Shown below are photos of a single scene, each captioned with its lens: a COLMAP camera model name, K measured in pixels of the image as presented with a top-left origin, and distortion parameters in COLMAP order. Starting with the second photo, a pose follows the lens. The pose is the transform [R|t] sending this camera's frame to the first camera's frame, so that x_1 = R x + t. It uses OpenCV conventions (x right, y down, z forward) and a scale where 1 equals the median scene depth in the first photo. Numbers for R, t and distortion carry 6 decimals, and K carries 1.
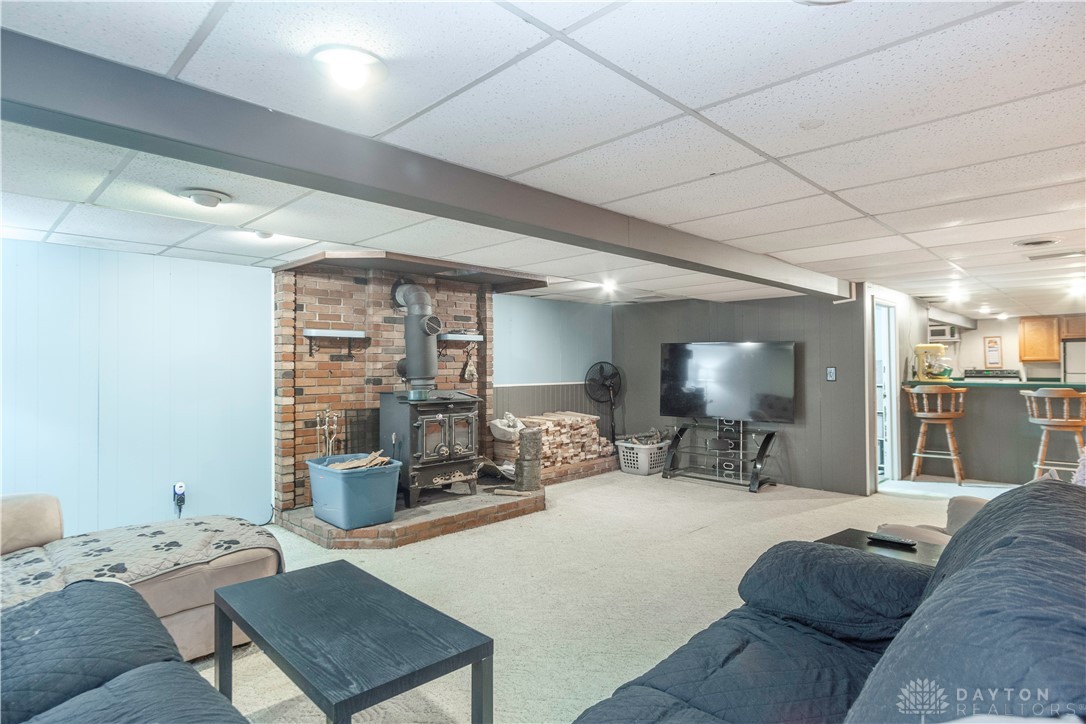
lens RADIAL K [[584.1, 0, 541.0], [0, 584.1, 363.2], [0, 0, 1]] dist [0.003538, 0.000306]
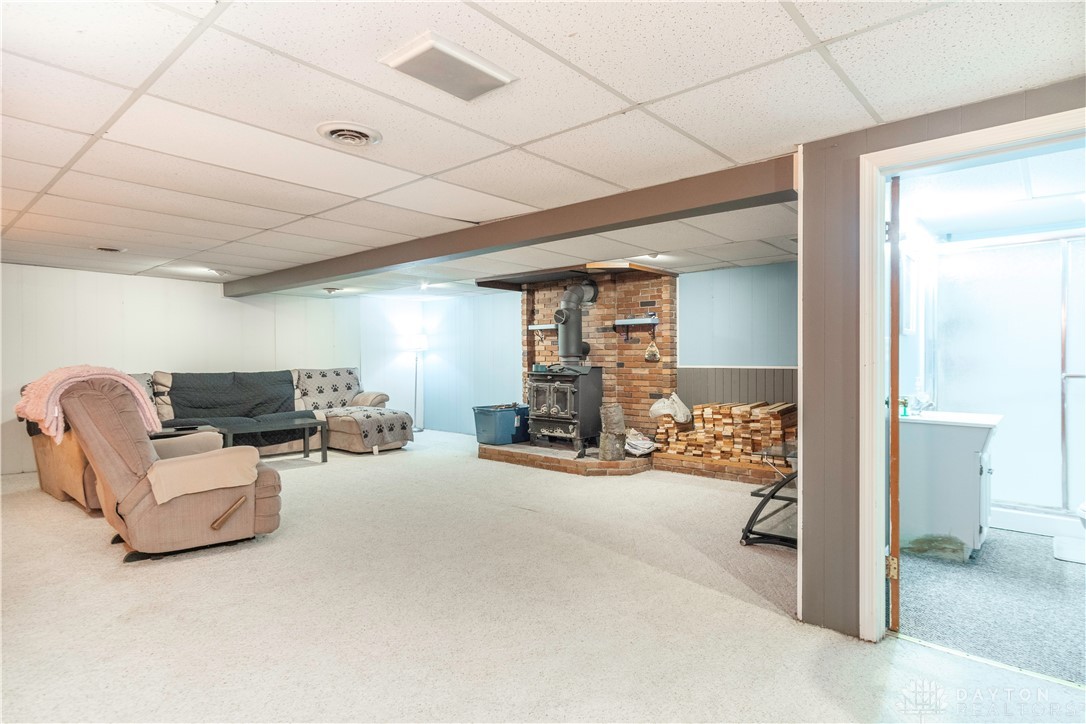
lens RADIAL K [[584.1, 0, 541.9], [0, 584.1, 359.1], [0, 0, 1]] dist [0.003538, 0.000306]
pose [[0.057370, 0.006966, -0.998329, 1.131468], [0.007179, 0.999947, 0.007390, 0.021293], [0.998327, -0.007591, 0.057317, 0.876671]]
